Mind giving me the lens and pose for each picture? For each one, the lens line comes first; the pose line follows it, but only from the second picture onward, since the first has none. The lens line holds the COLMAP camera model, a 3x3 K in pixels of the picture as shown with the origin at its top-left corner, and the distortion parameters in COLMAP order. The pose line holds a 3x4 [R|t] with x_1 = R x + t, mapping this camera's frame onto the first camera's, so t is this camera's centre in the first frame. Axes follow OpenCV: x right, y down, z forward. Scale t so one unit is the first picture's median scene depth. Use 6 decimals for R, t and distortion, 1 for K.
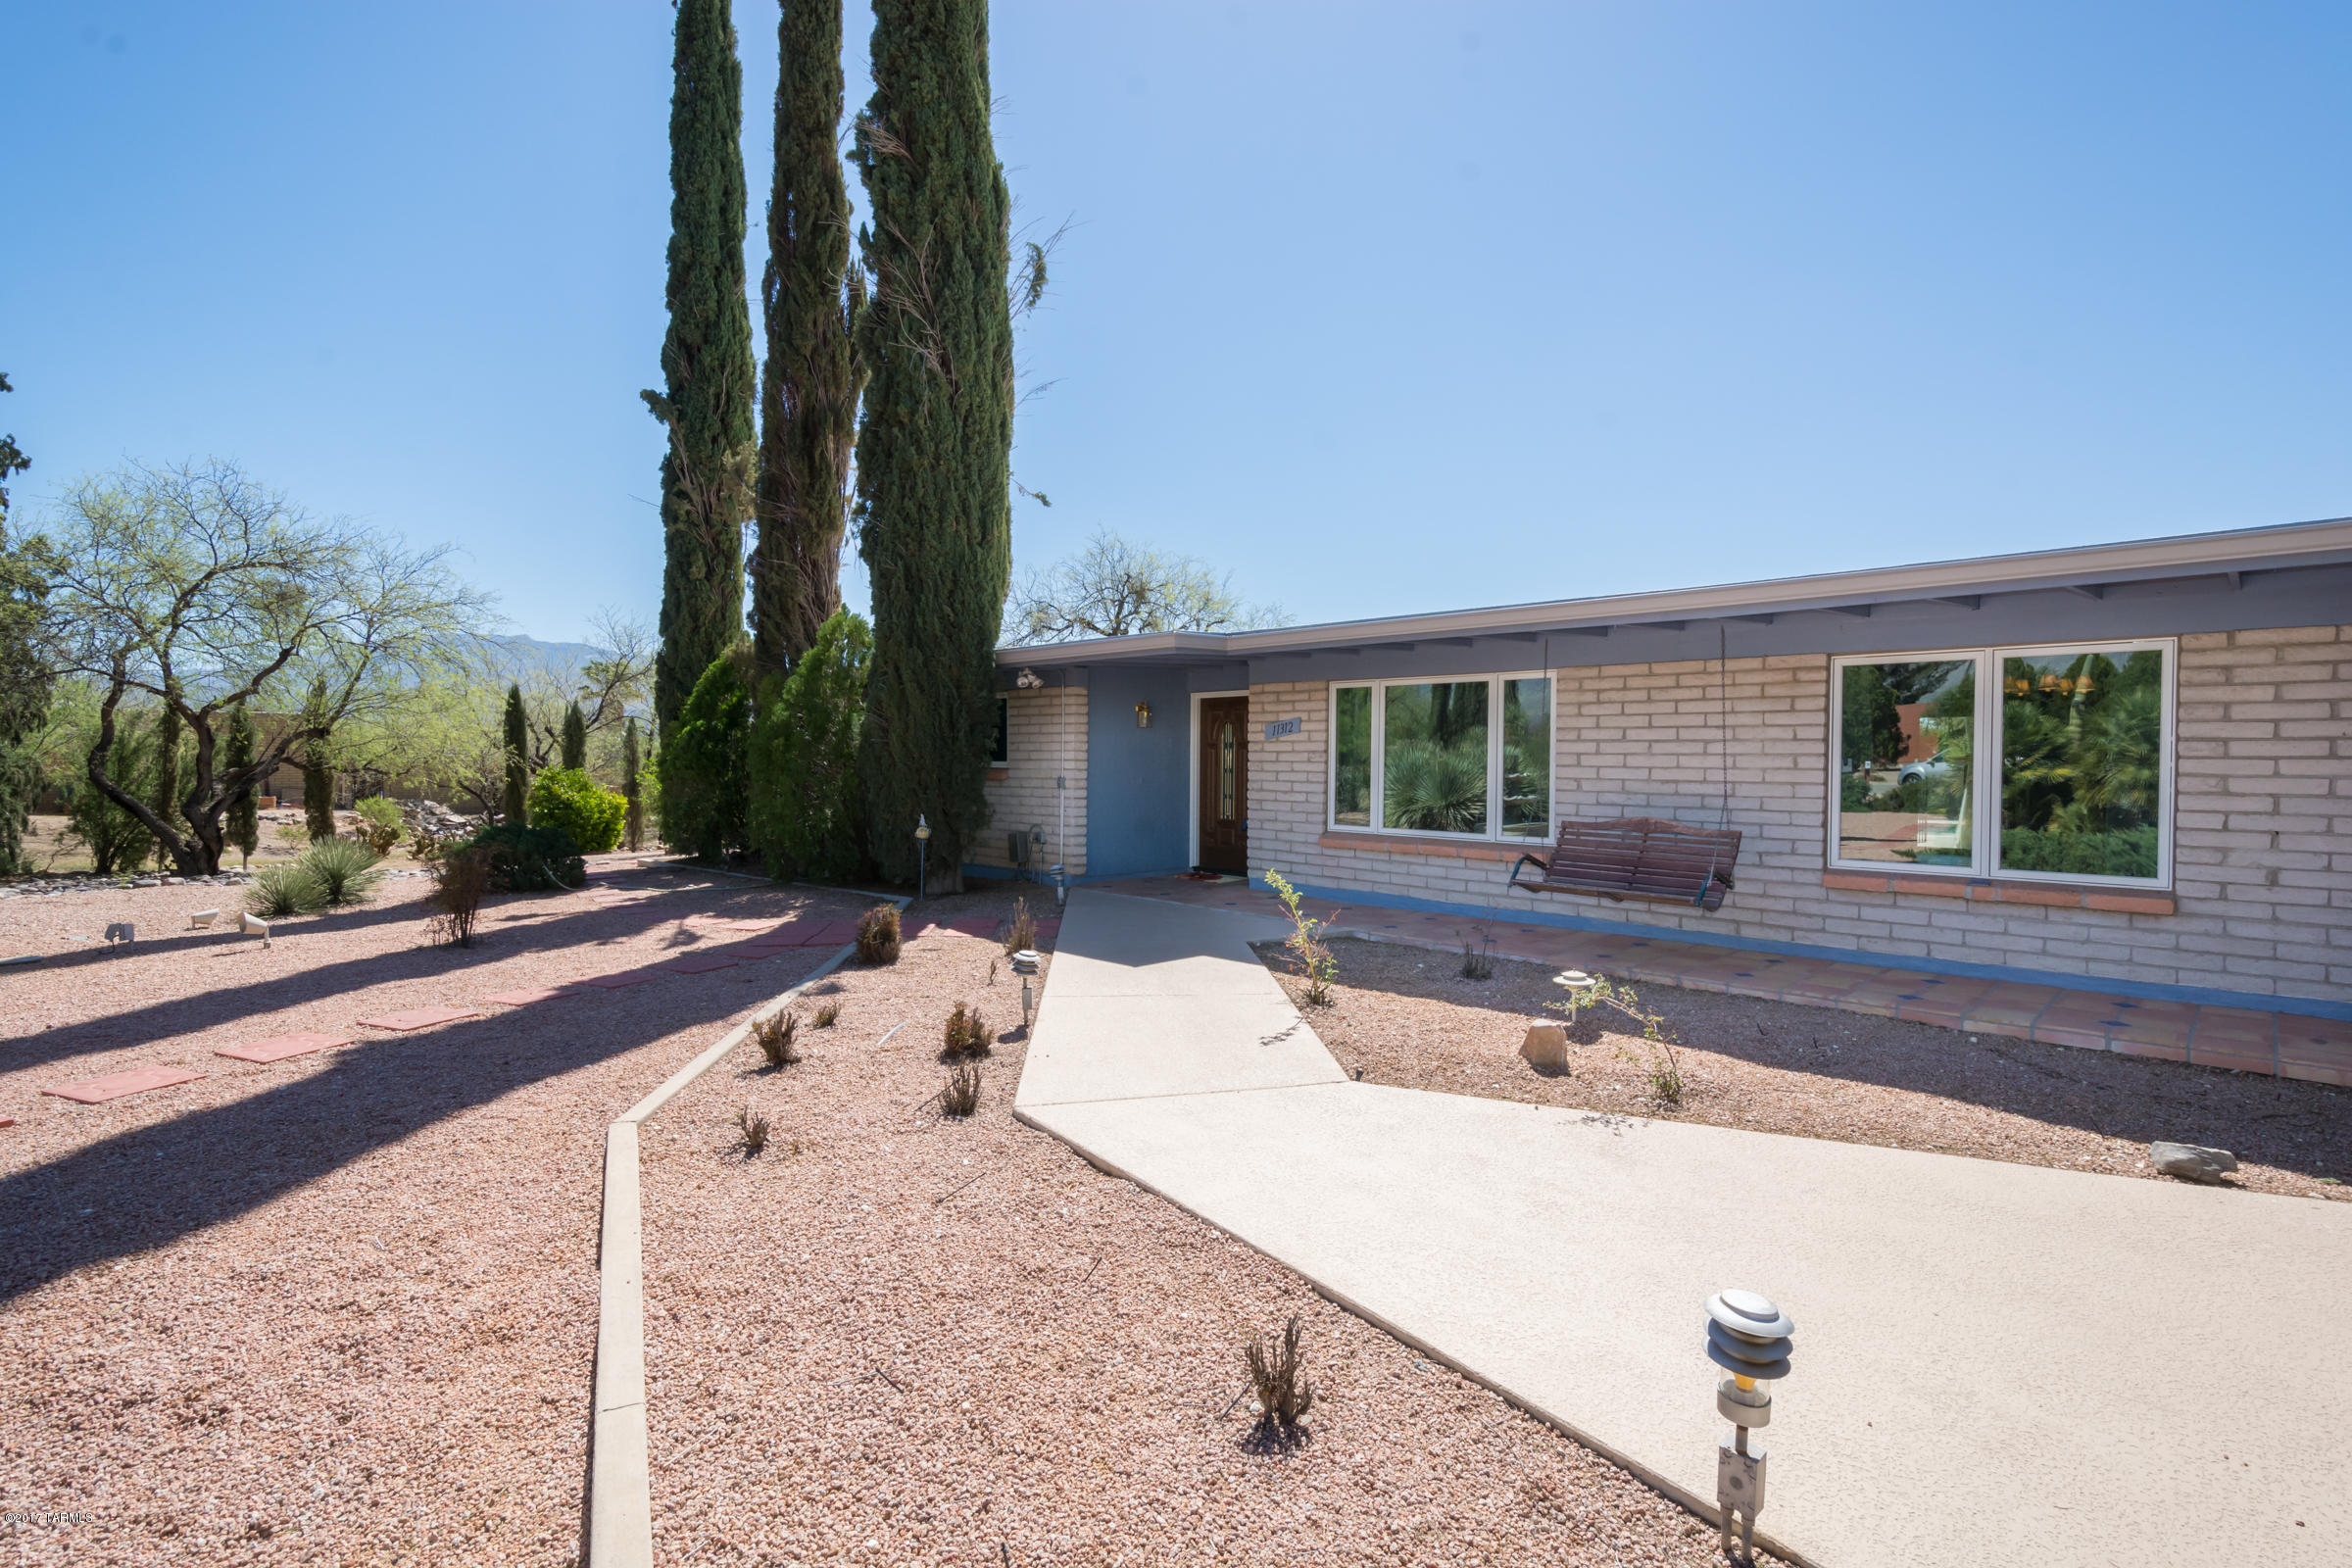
lens RADIAL K [[1084.1, 0, 1184.8], [0, 1084.1, 783.8], [0, 0, 1]] dist [0.004022, -0.000343]
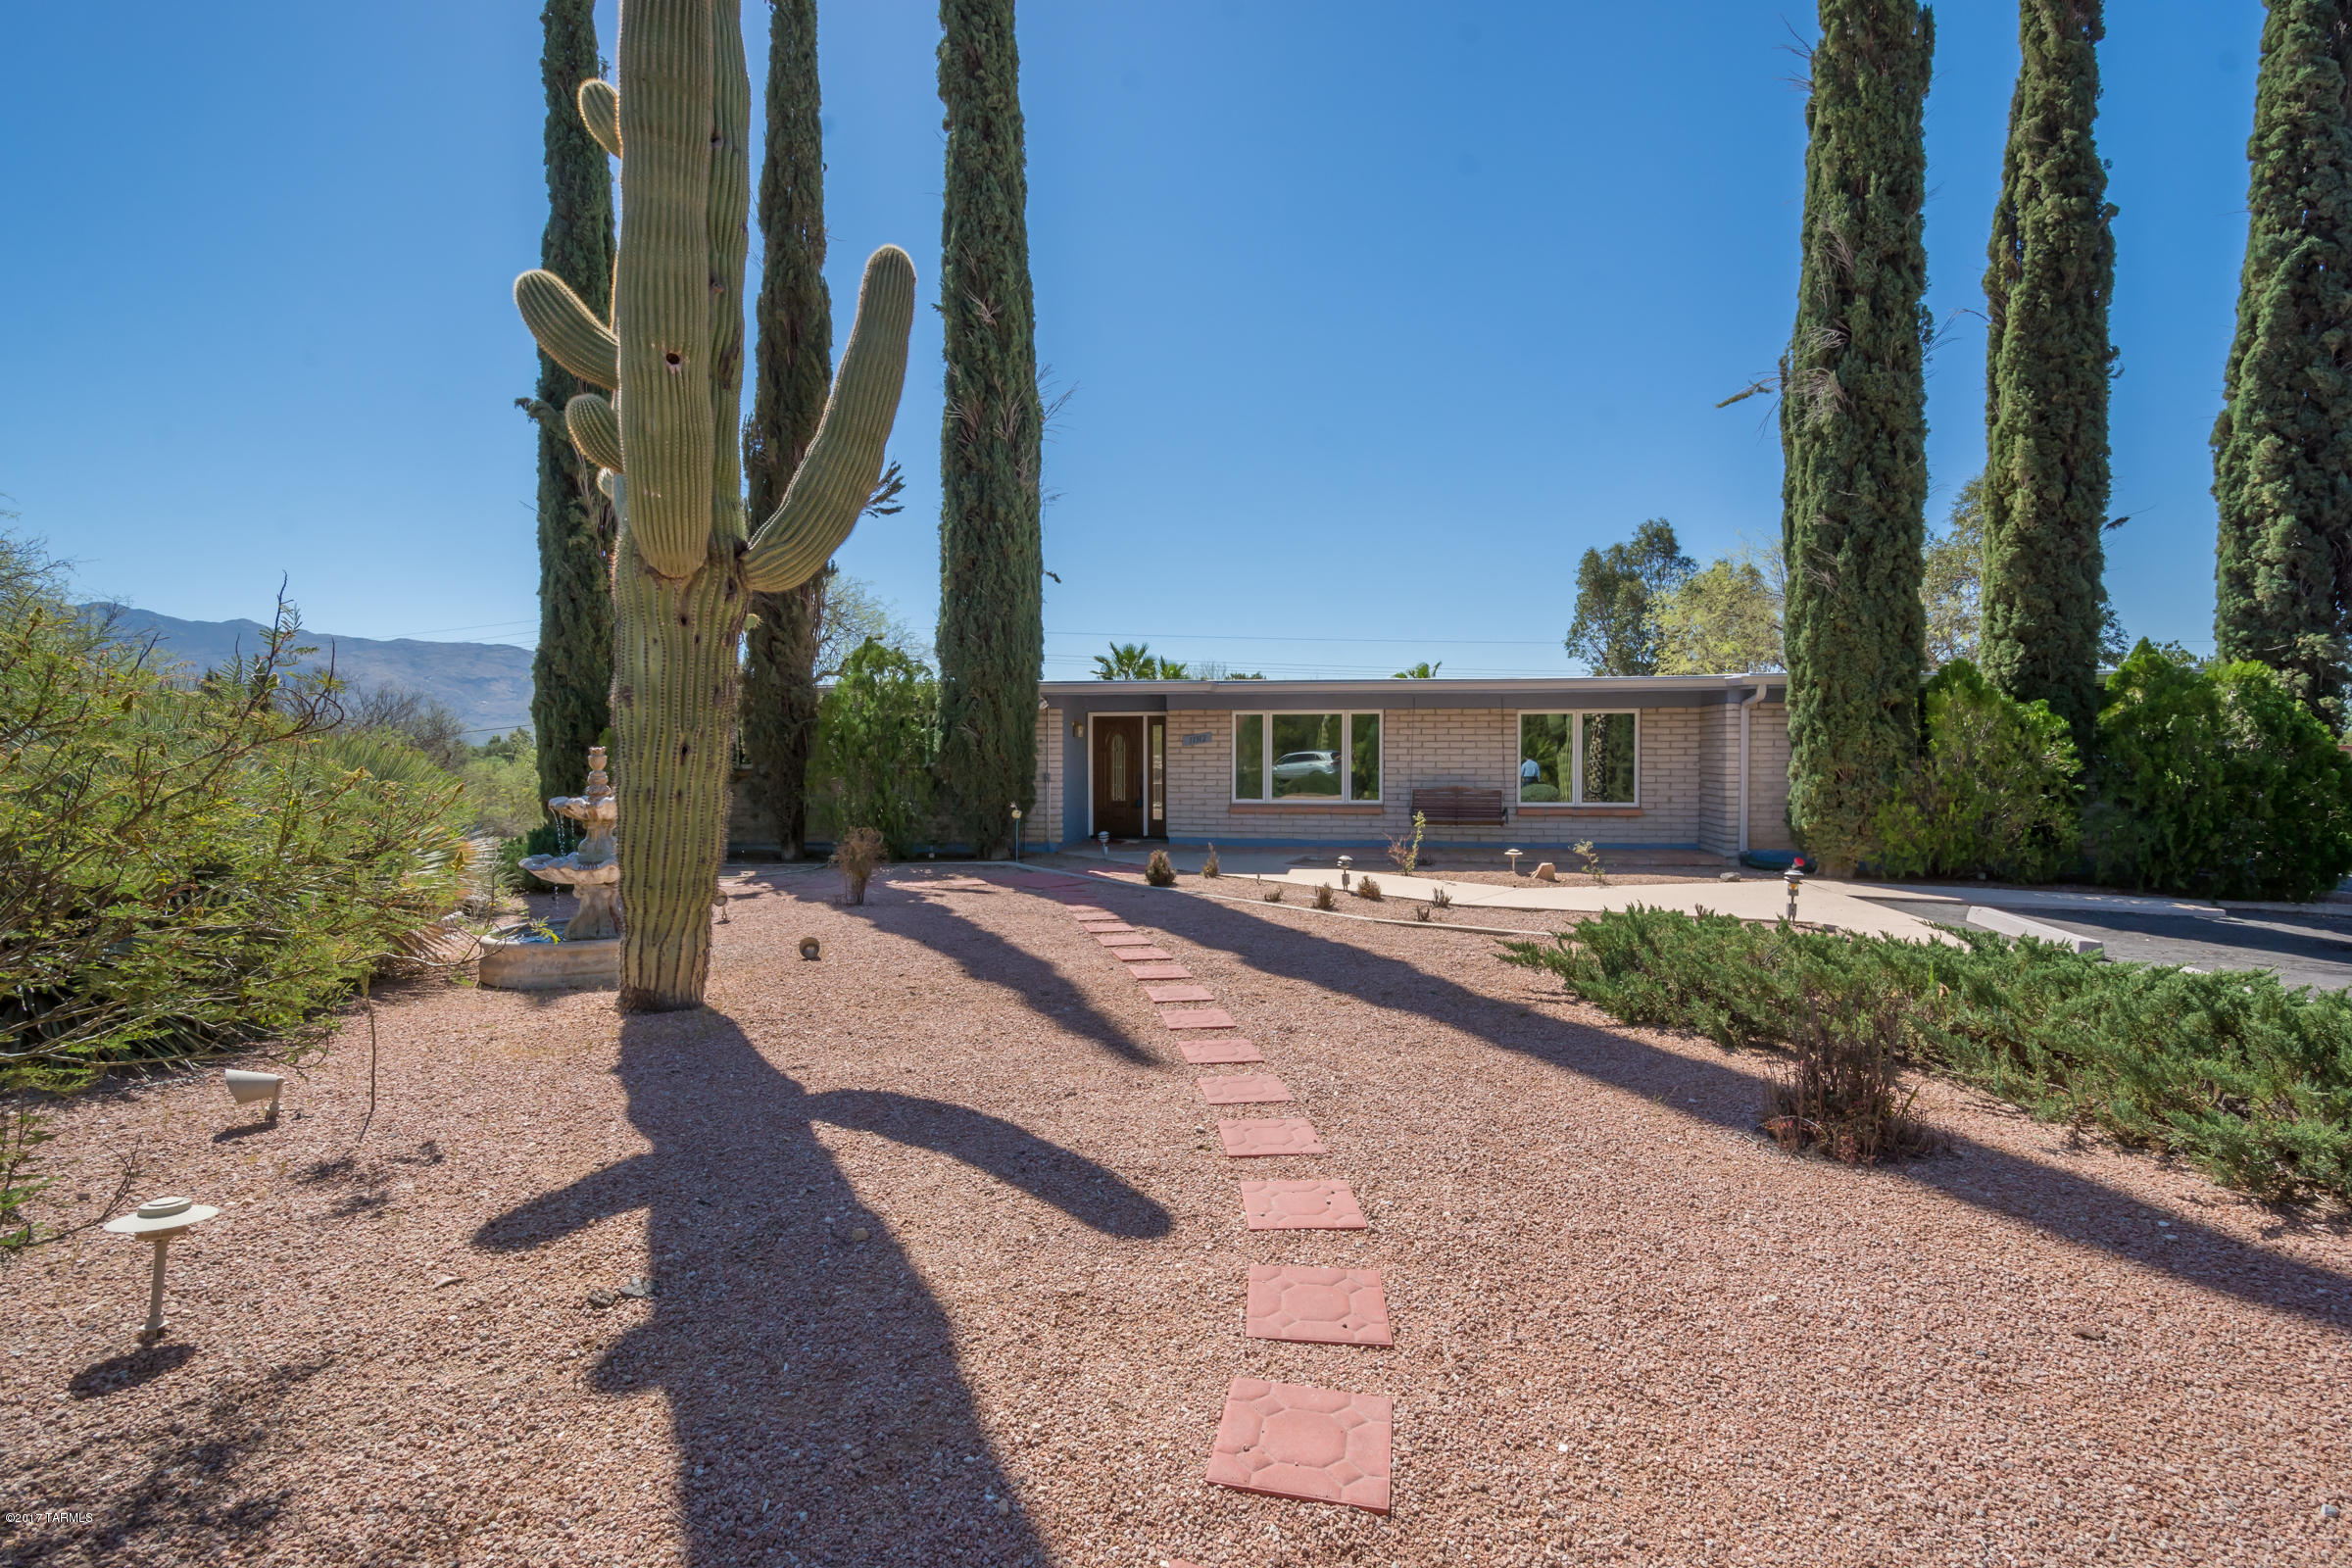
lens RADIAL K [[1074.3, 0, 1186.2], [0, 1074.3, 784.0], [0, 0, 1]] dist [0.004512, 0.001475]
pose [[0.798664, -0.021812, 0.601382, -0.825068], [0.020339, 0.999750, 0.009249, -0.001299], [-0.601434, 0.004845, 0.798908, -0.218118]]
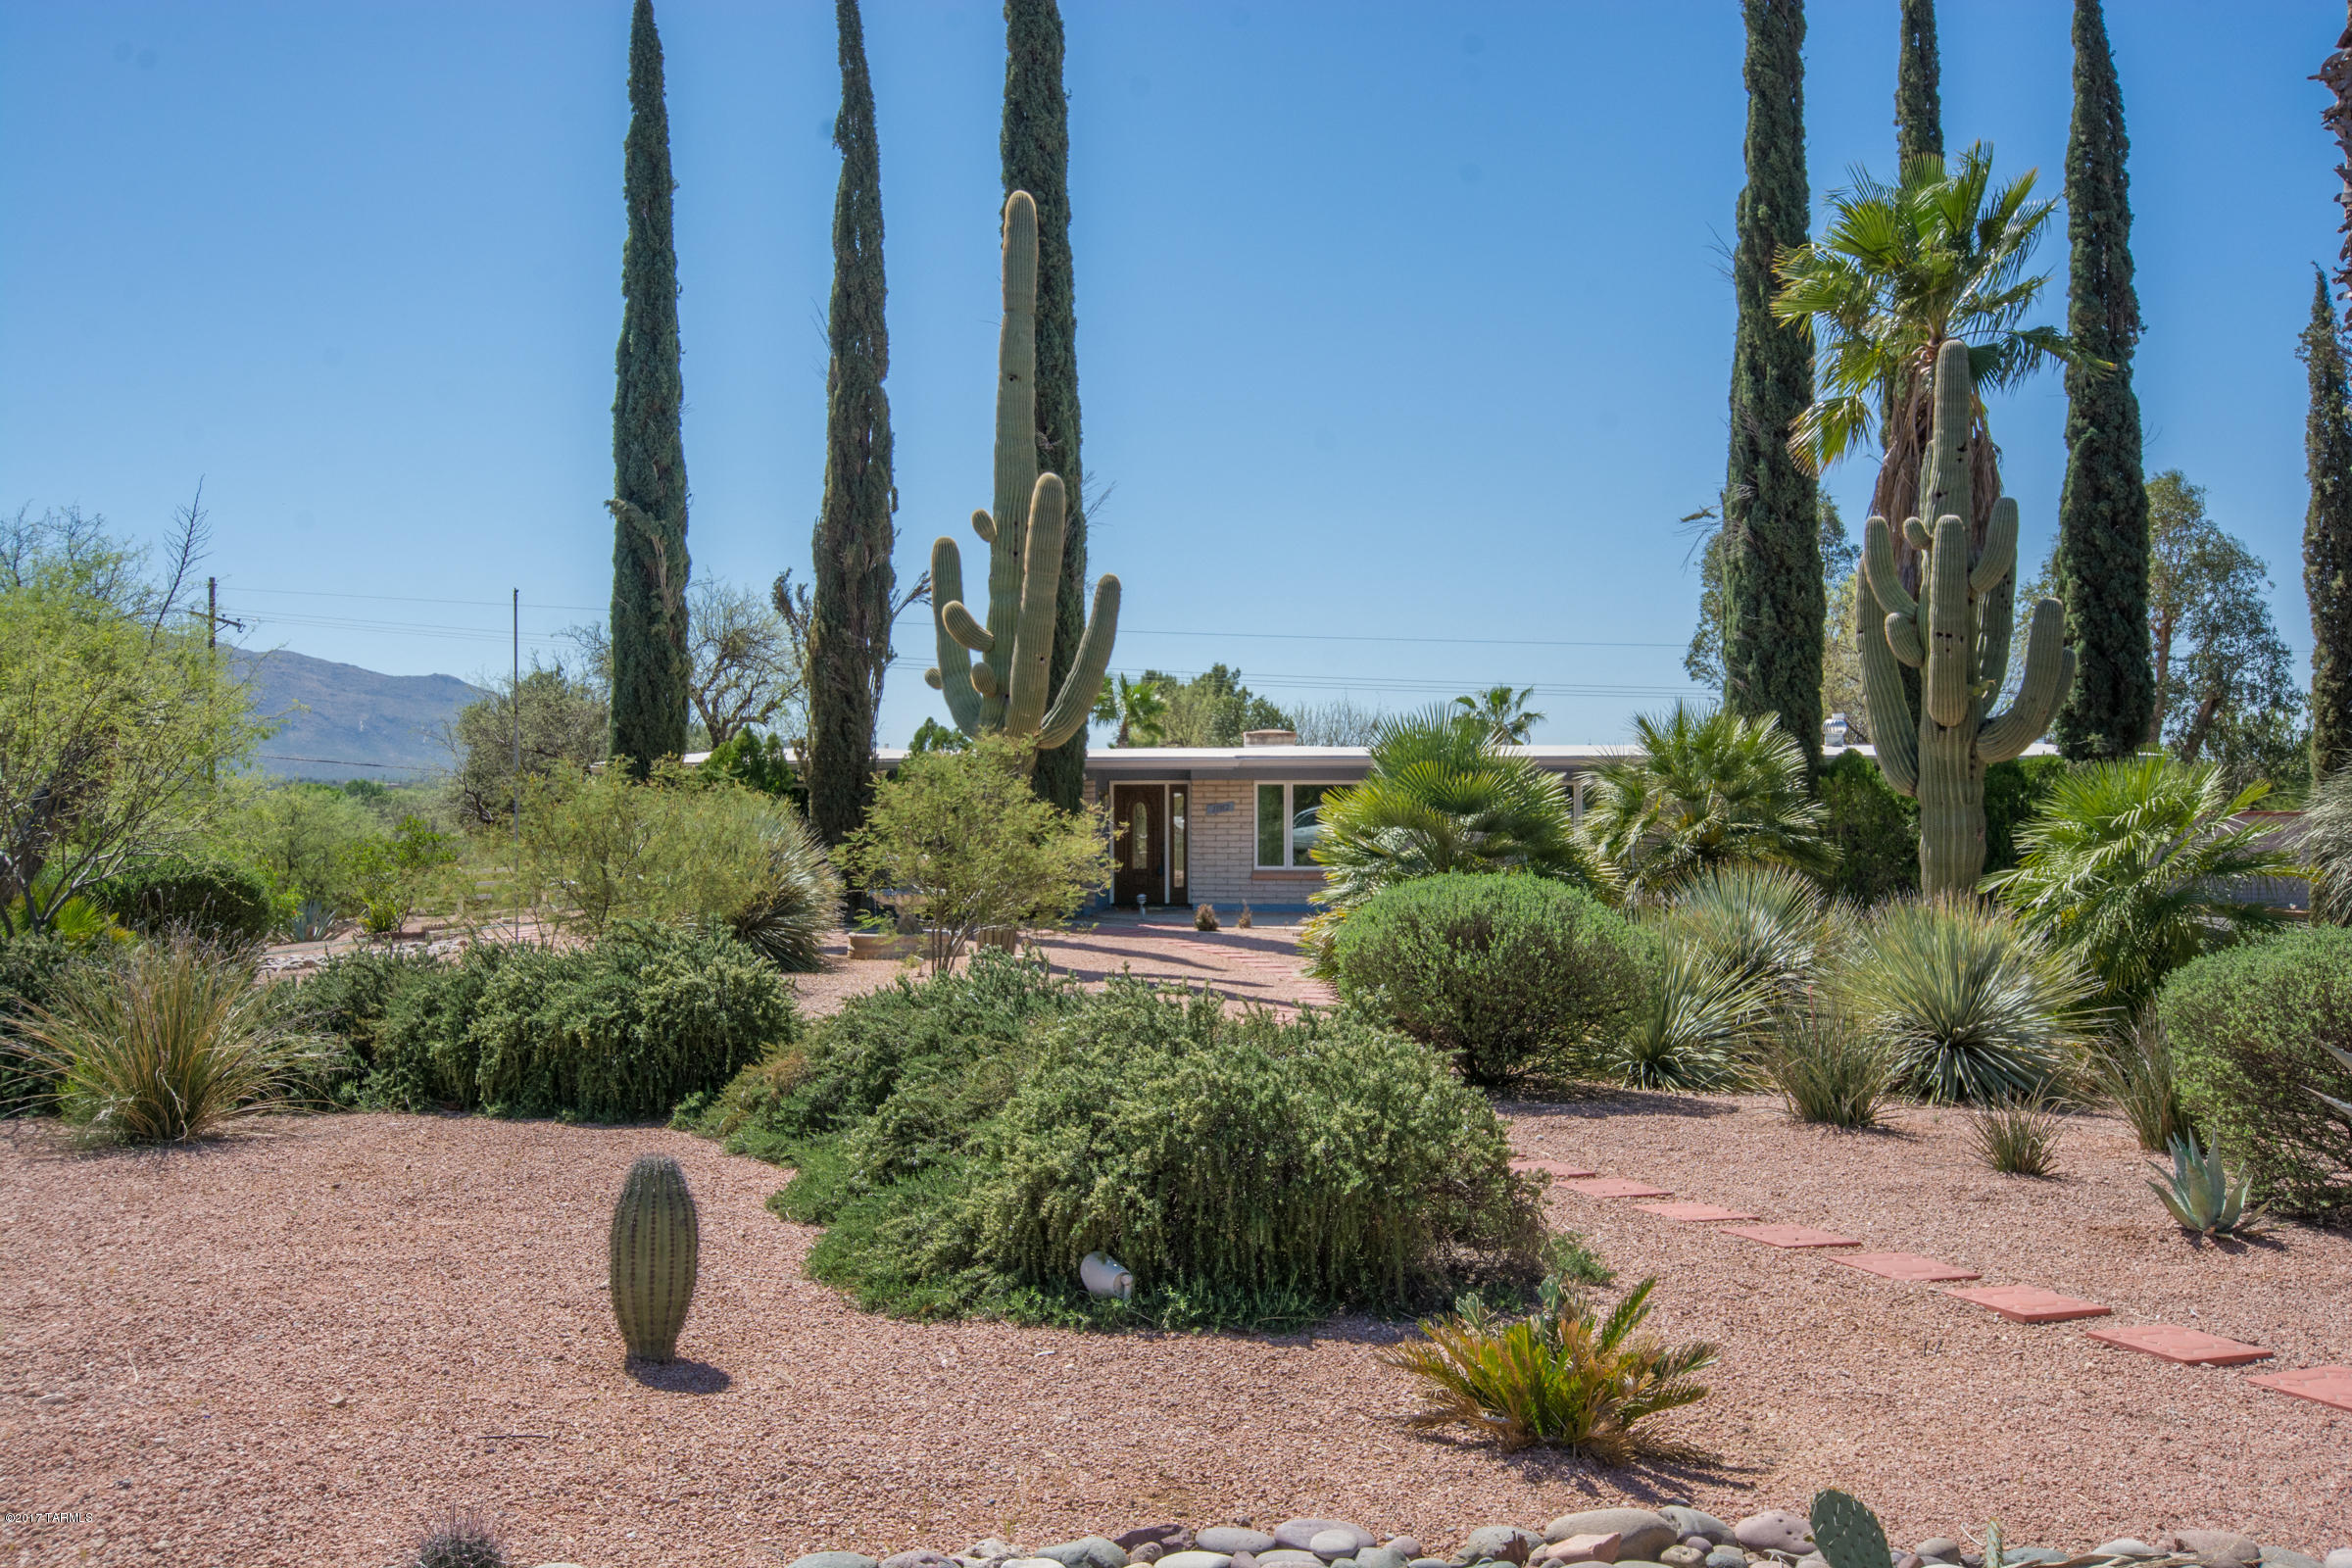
lens RADIAL K [[2204.9, 0, 1172.6], [0, 2204.9, 776.3], [0, 0, 1]] dist [0.000090, -0.000245]
pose [[0.775231, 0.002492, 0.631673, -1.980967], [0.020851, 0.999346, -0.029533, -0.002748], [-0.631334, 0.036066, 0.774672, -1.460947]]
